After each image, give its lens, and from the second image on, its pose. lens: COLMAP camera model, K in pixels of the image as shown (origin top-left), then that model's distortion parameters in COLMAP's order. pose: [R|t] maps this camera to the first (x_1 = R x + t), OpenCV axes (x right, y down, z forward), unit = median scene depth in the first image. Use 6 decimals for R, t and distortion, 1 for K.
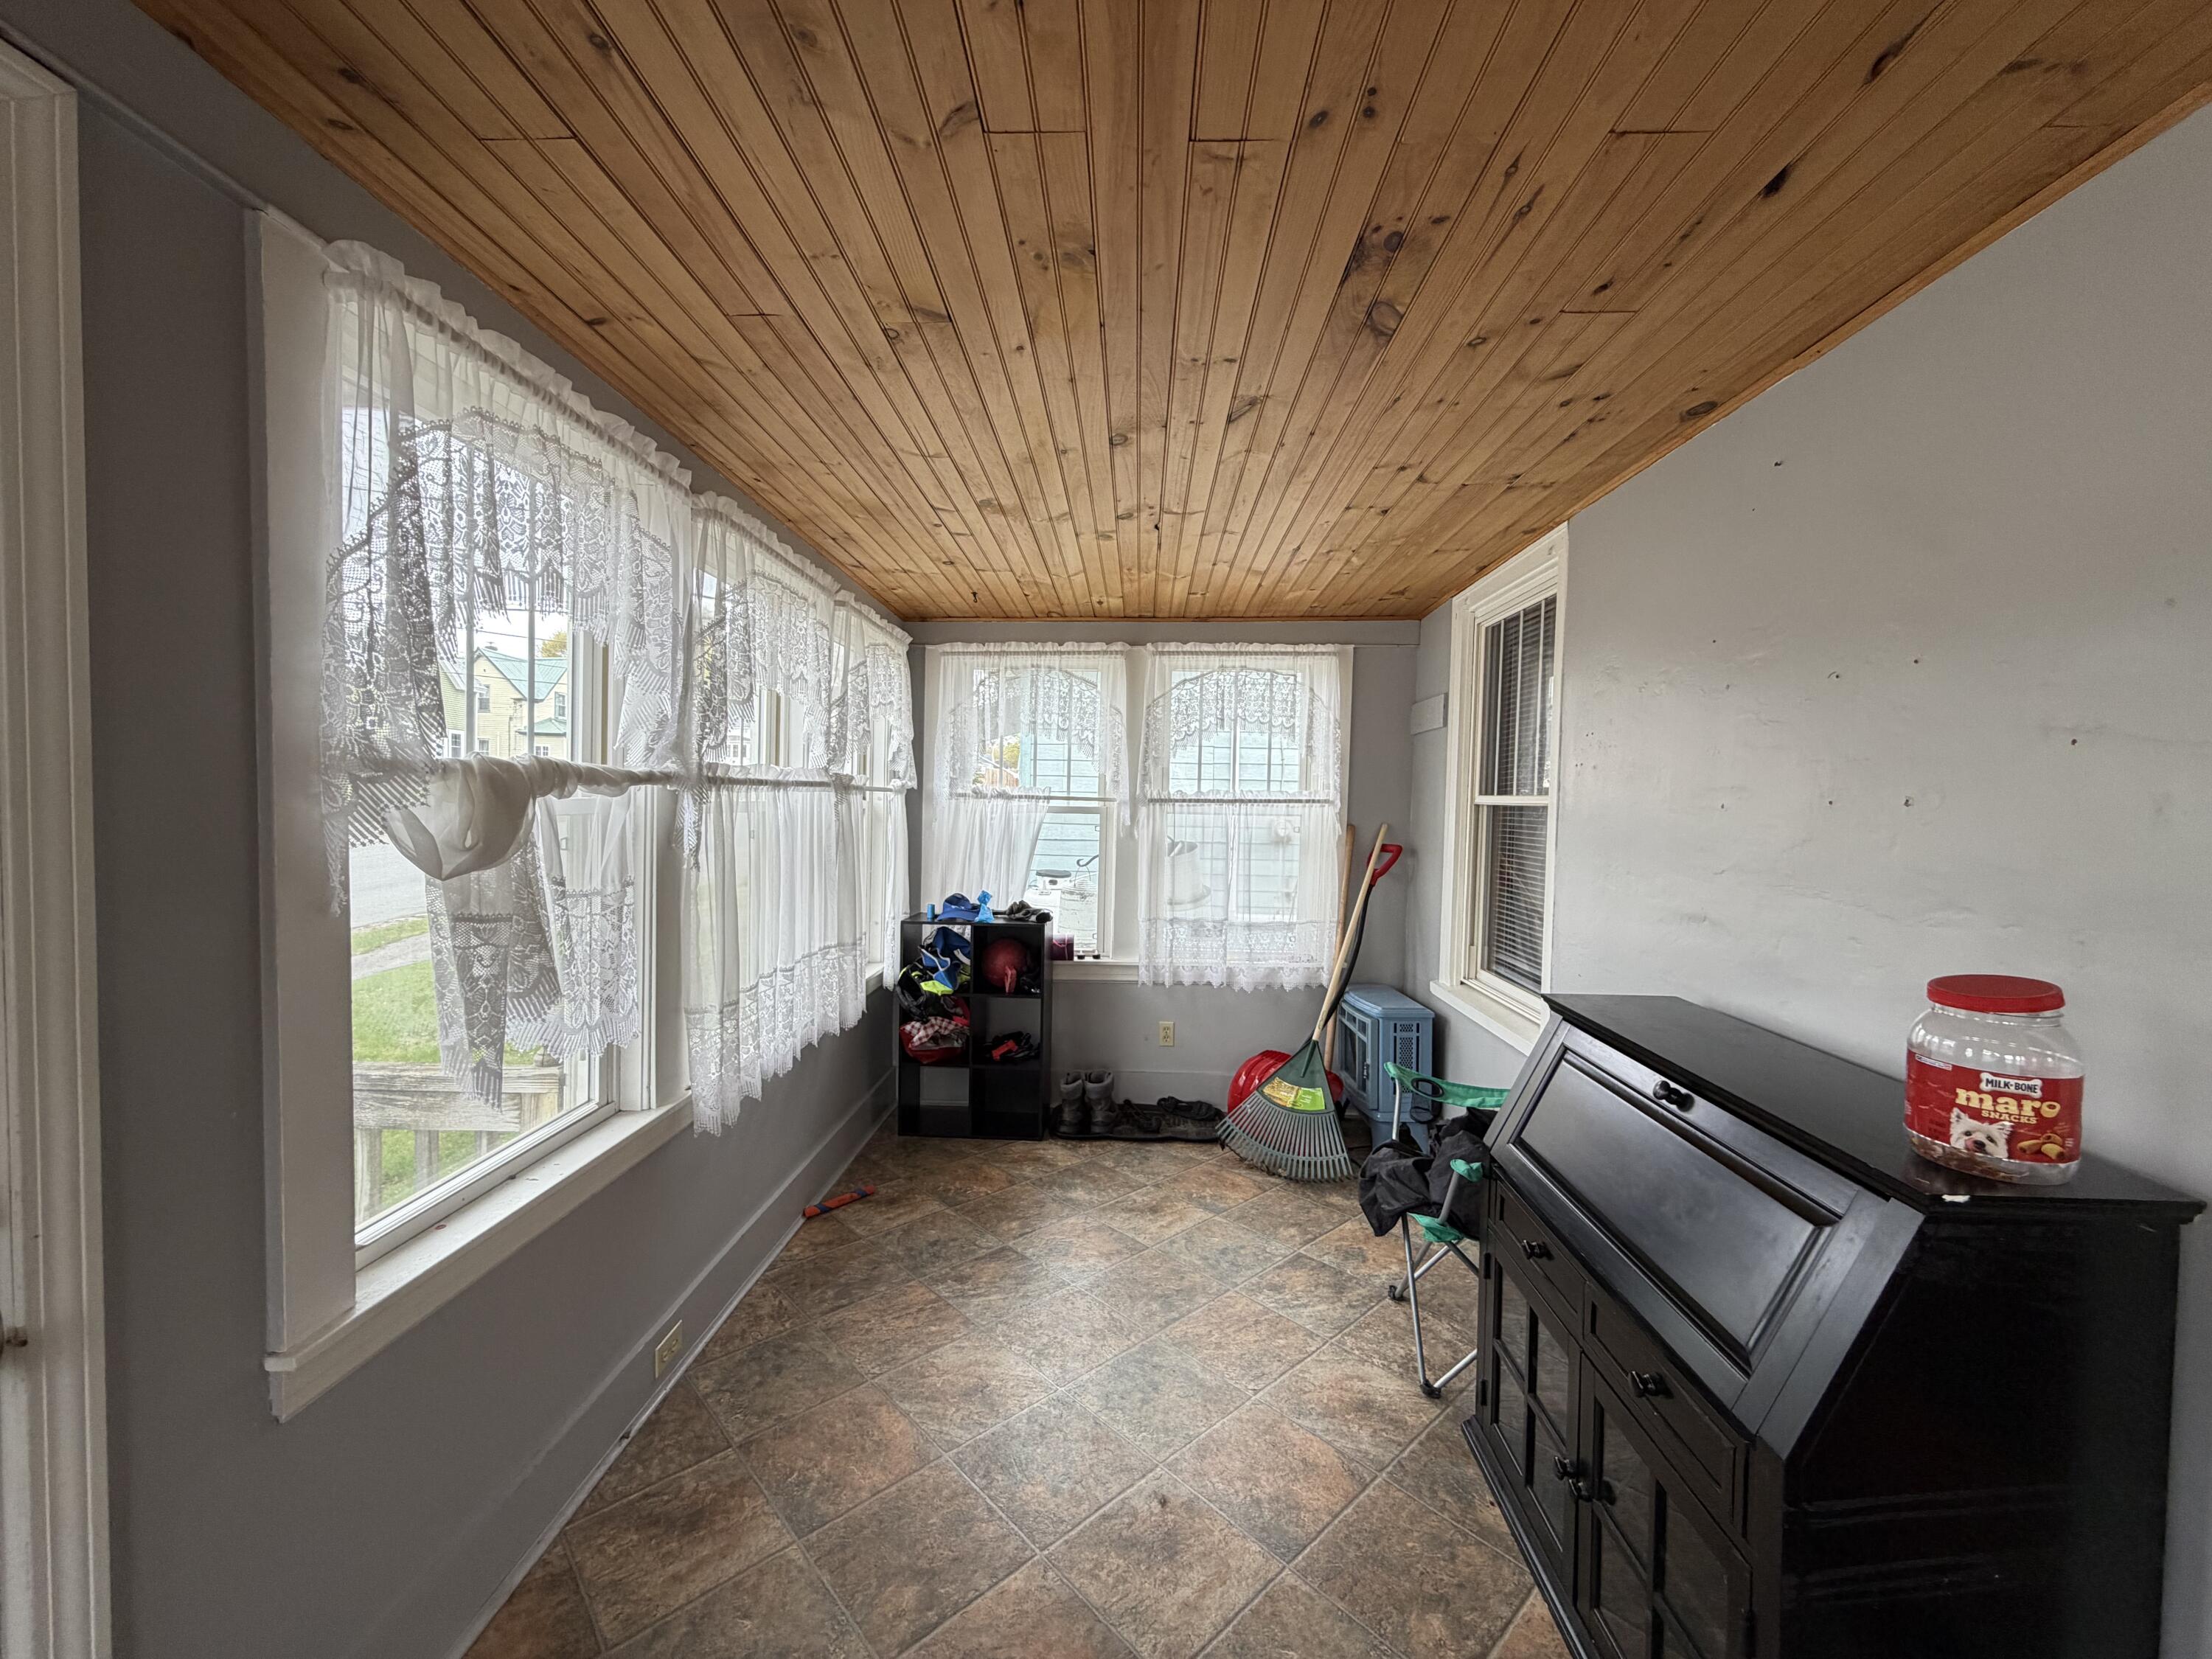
lens RADIAL K [[880.9, 0, 1100.8], [0, 880.9, 830.6], [0, 0, 1]] dist [0.001269, 0.000143]
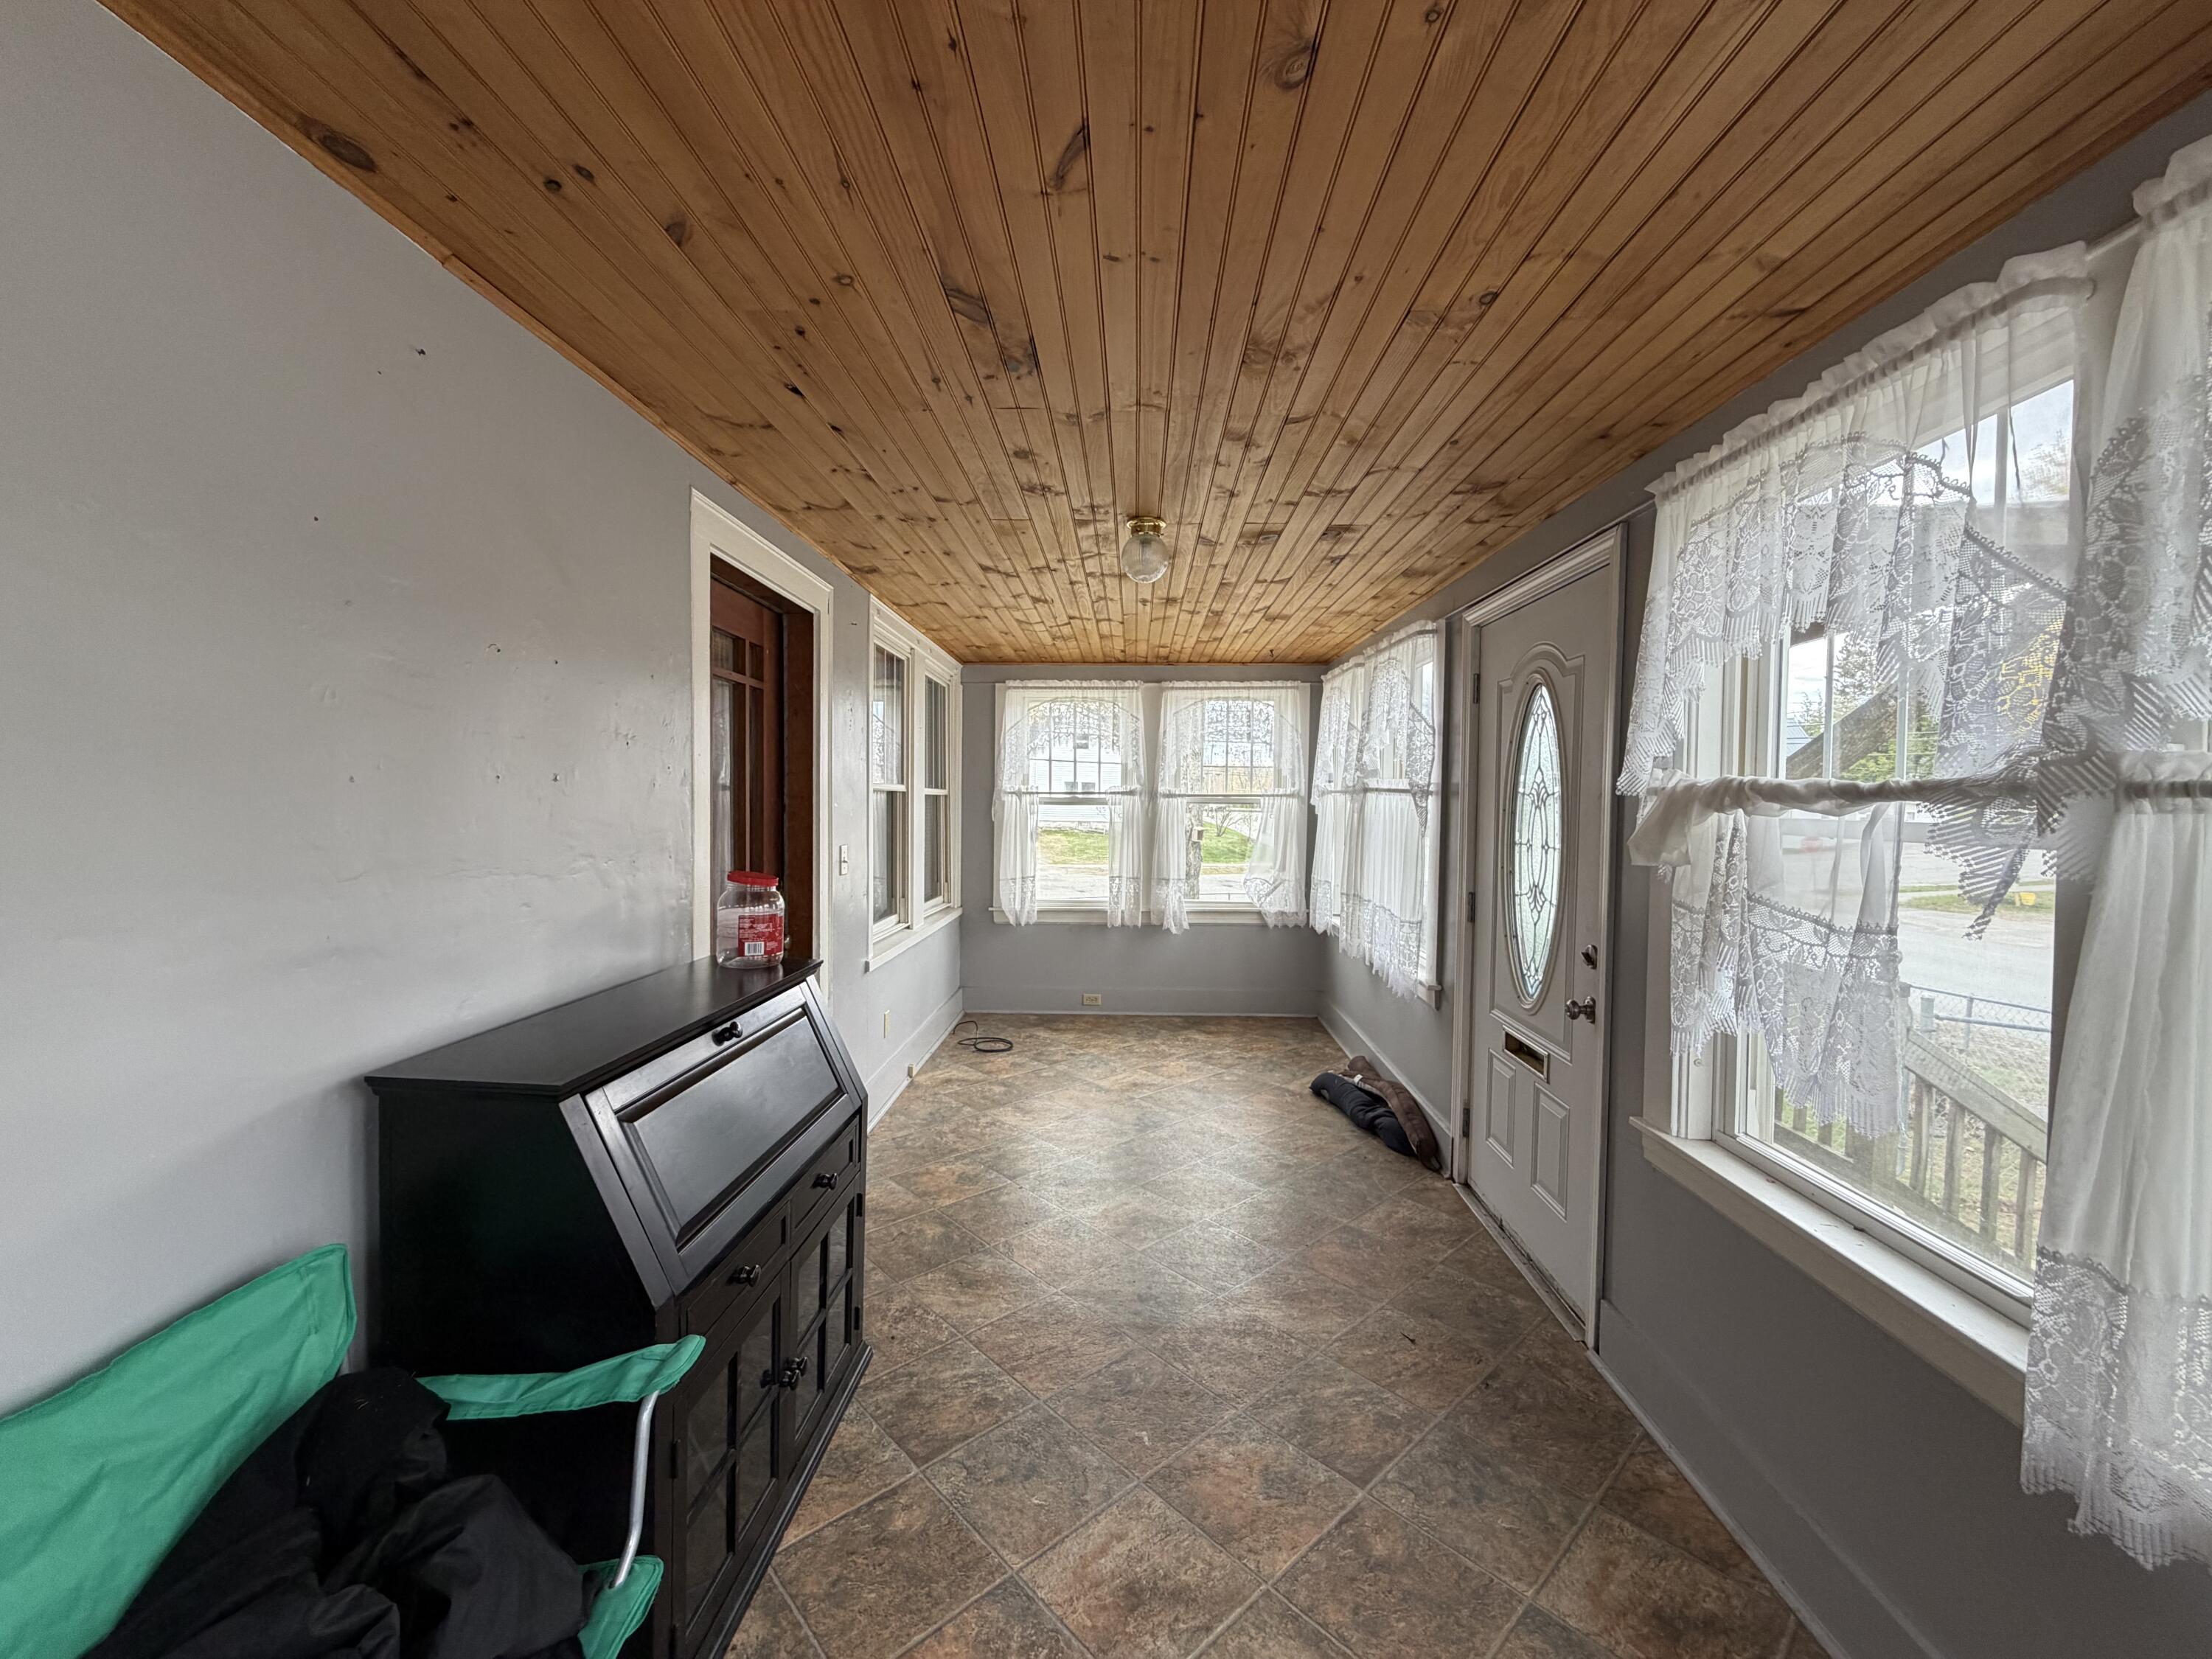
lens RADIAL K [[880.9, 0, 1097.7], [0, 880.9, 829.6], [0, 0, 1]] dist [0.001269, 0.000143]
pose [[-0.999409, -0.034048, 0.004741, 0.154097], [-0.033603, 0.996681, 0.074148, -0.071961], [-0.007250, 0.073945, -0.997236, 2.079586]]
